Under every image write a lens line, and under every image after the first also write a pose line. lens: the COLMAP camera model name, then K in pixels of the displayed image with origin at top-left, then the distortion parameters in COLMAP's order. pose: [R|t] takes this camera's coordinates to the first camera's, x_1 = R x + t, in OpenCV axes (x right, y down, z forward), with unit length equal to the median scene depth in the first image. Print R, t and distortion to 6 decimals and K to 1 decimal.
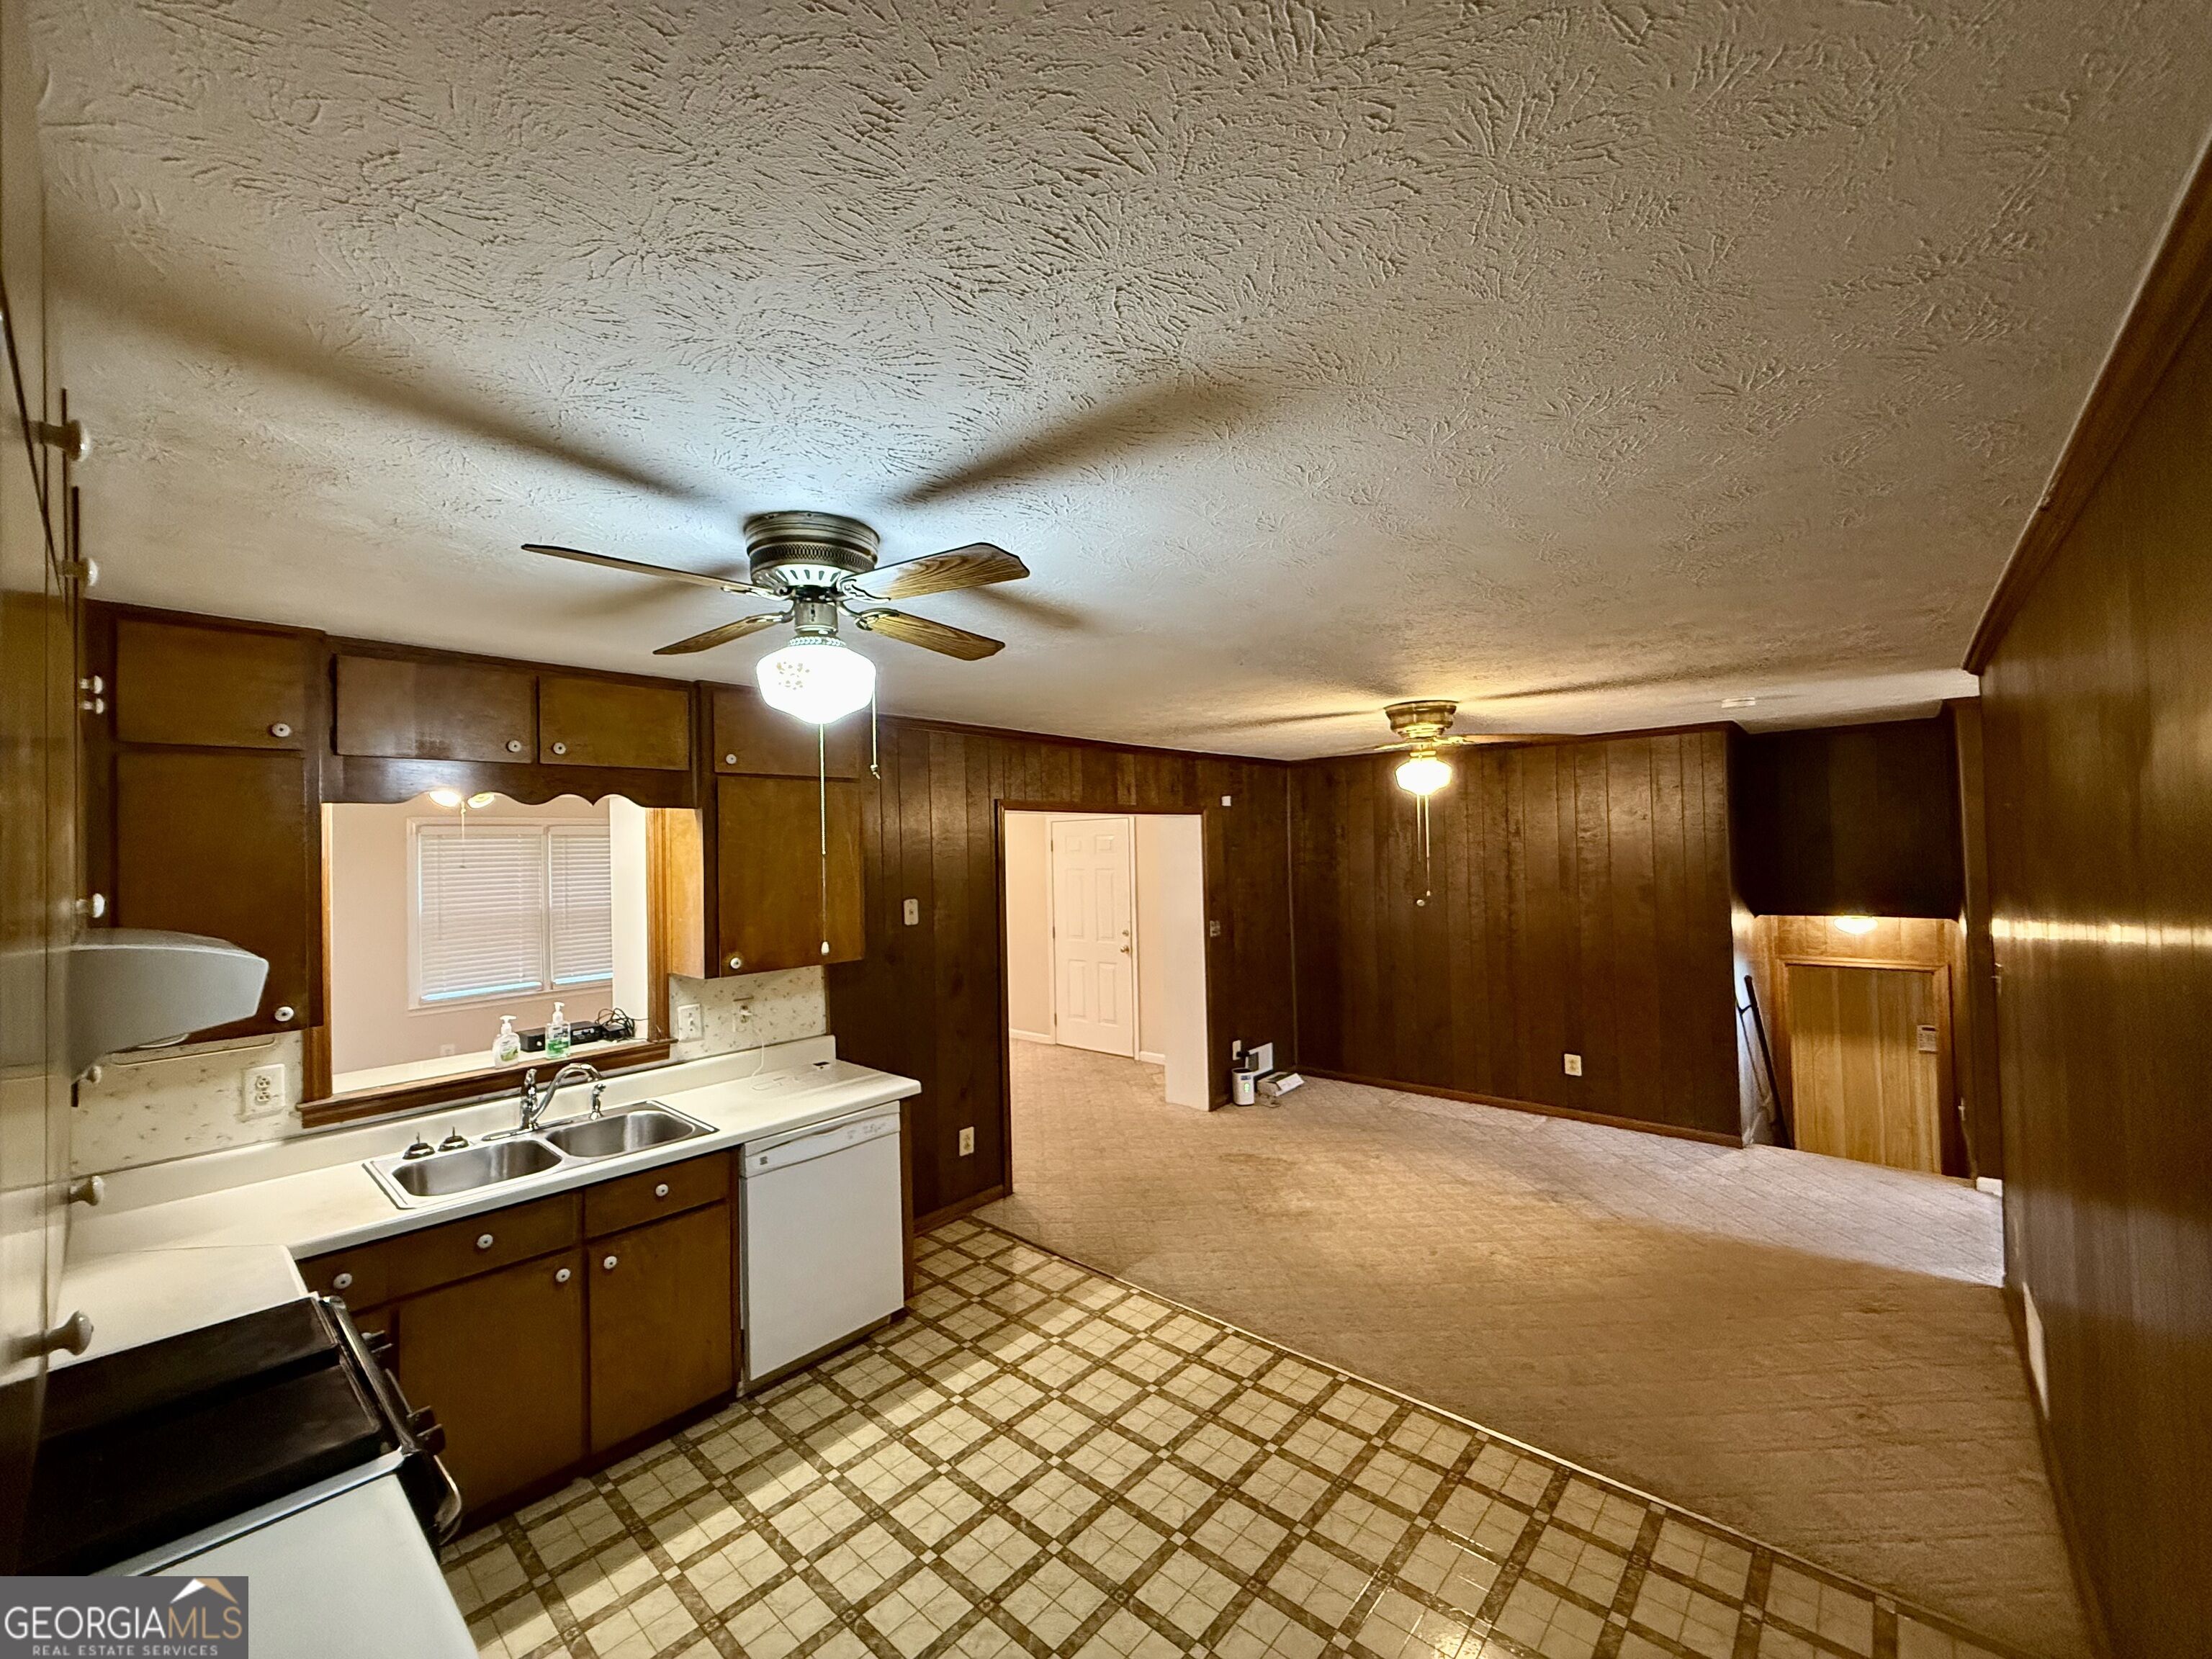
lens RADIAL K [[881.5, 0, 1105.0], [0, 881.5, 830.3], [0, 0, 1]] dist [0.000142, -0.000784]
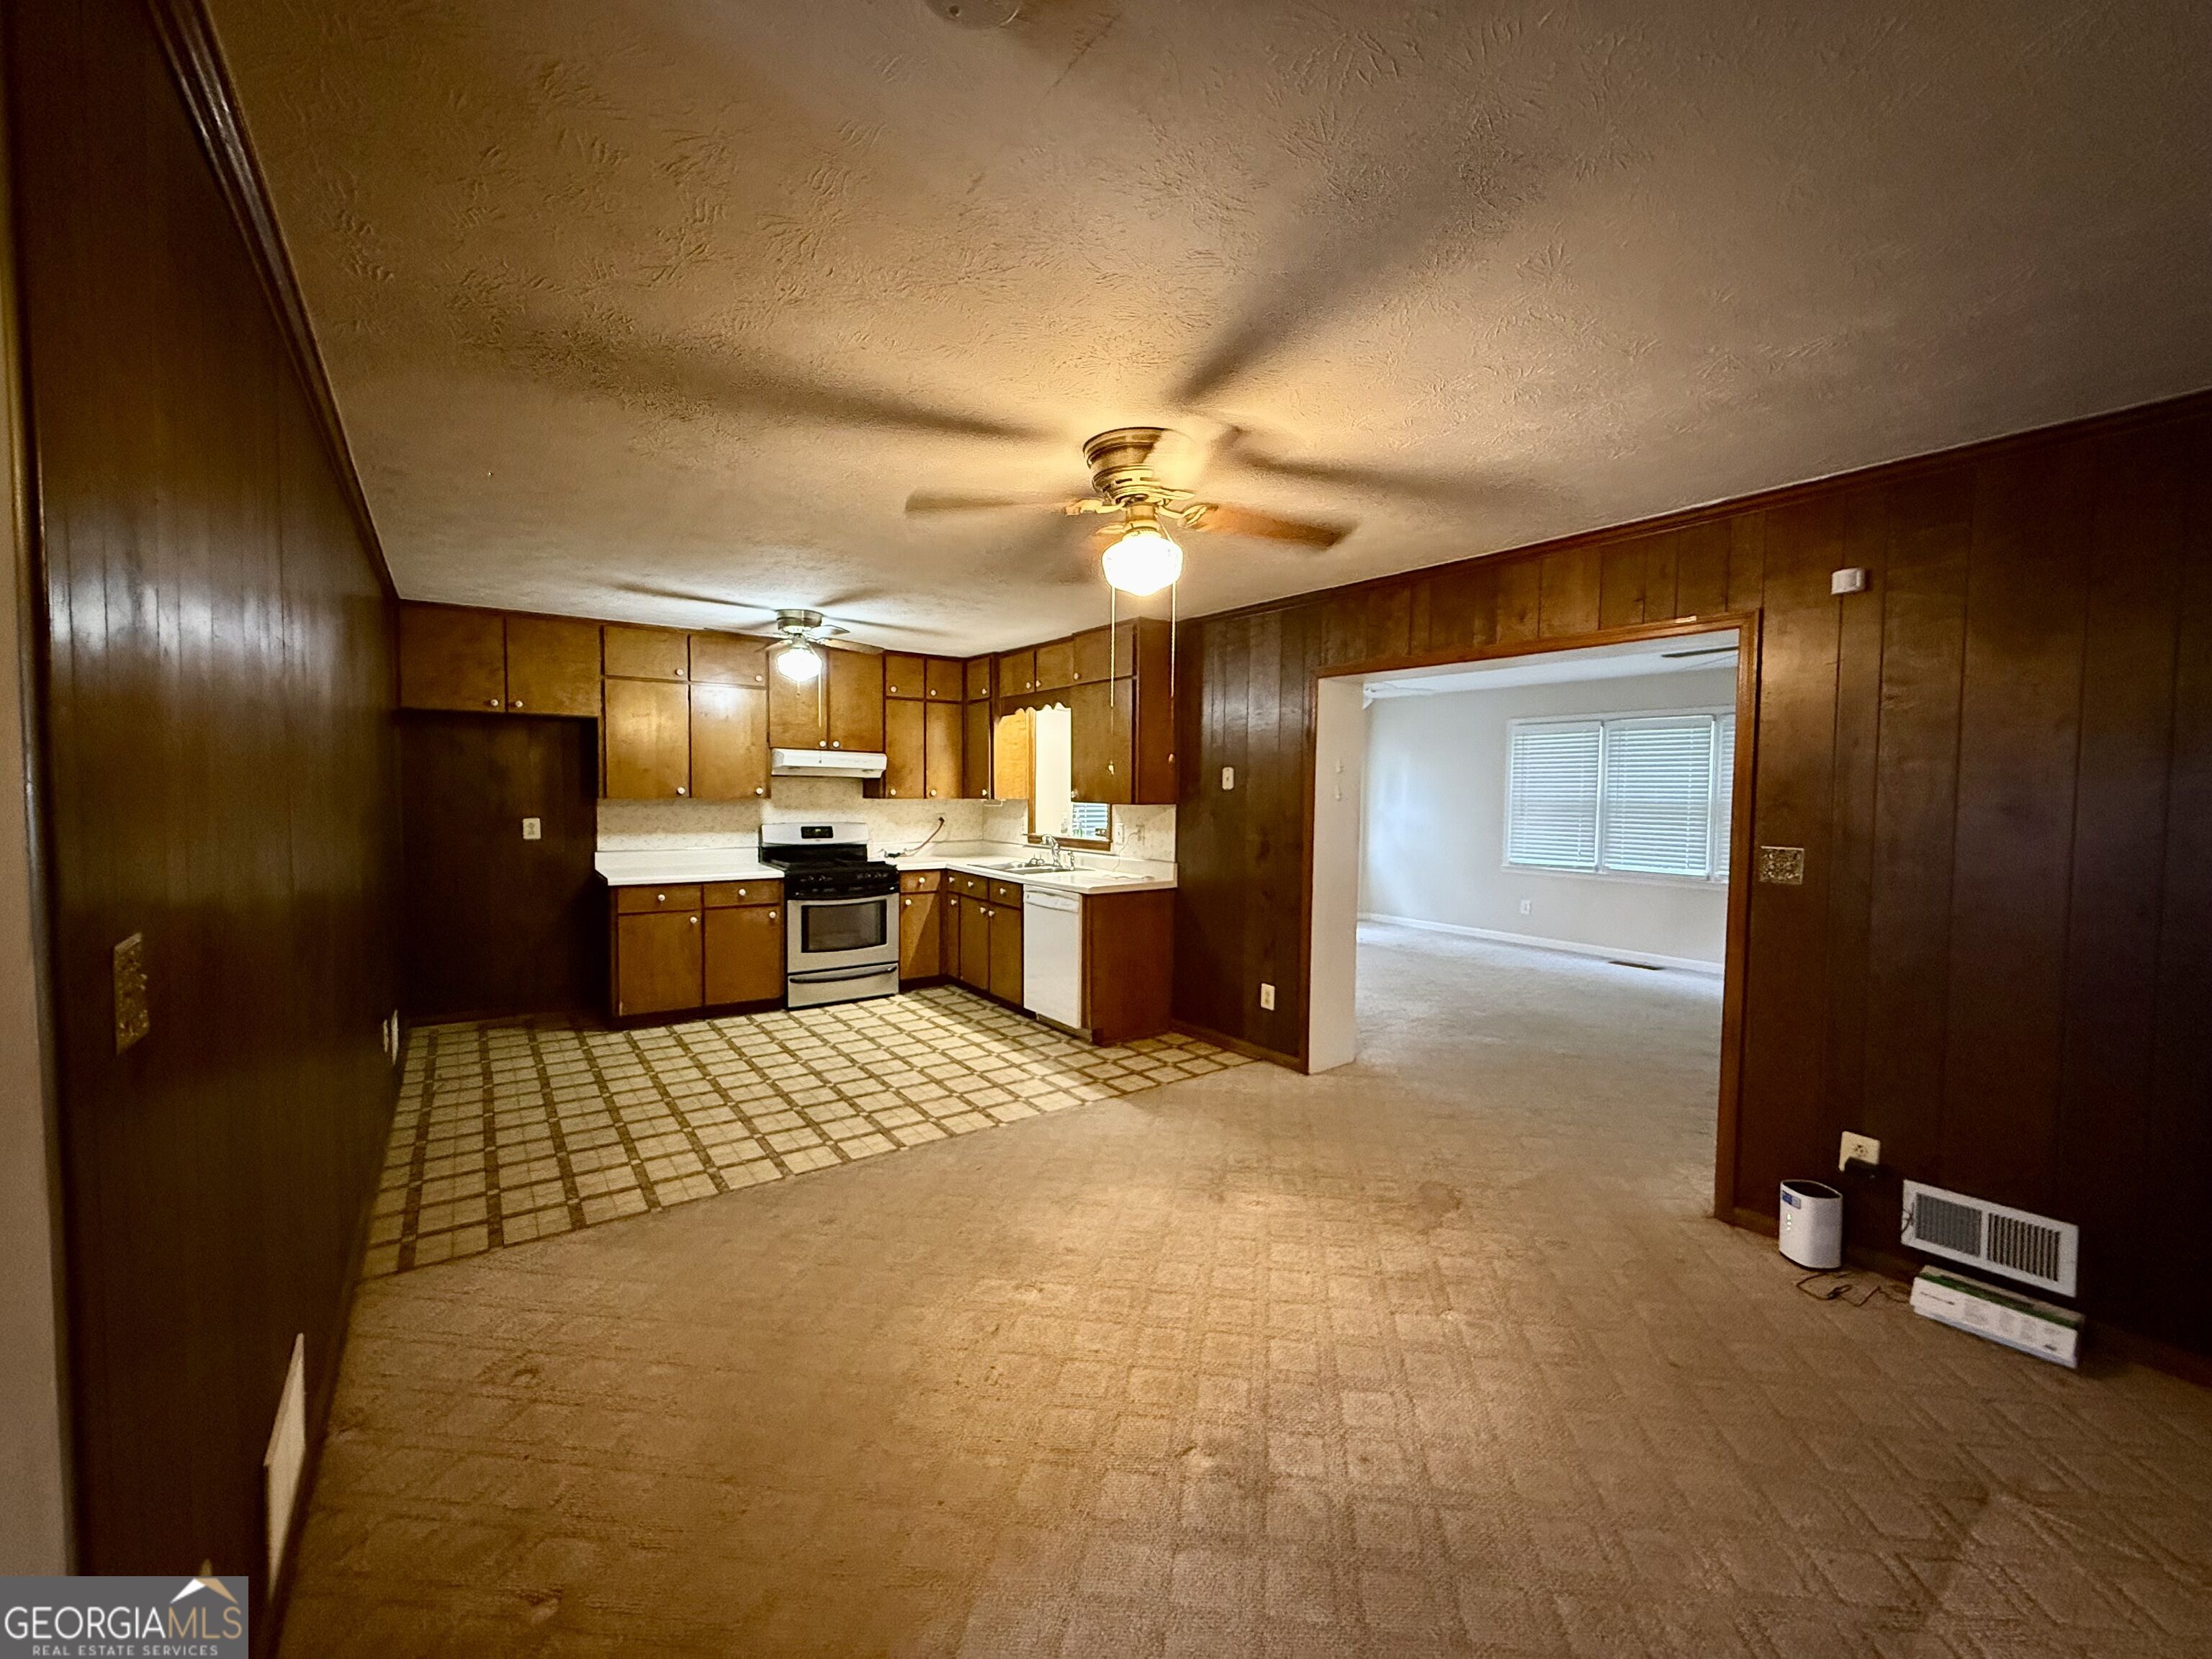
lens RADIAL K [[881.5, 0, 1092.3], [0, 881.5, 828.6], [0, 0, 1]] dist [0.000142, -0.000784]
pose [[-0.223936, 0.069058, -0.972154, 1.414545], [0.017891, 0.997610, 0.066745, 0.113150], [0.974440, -0.002446, -0.224636, 1.590535]]
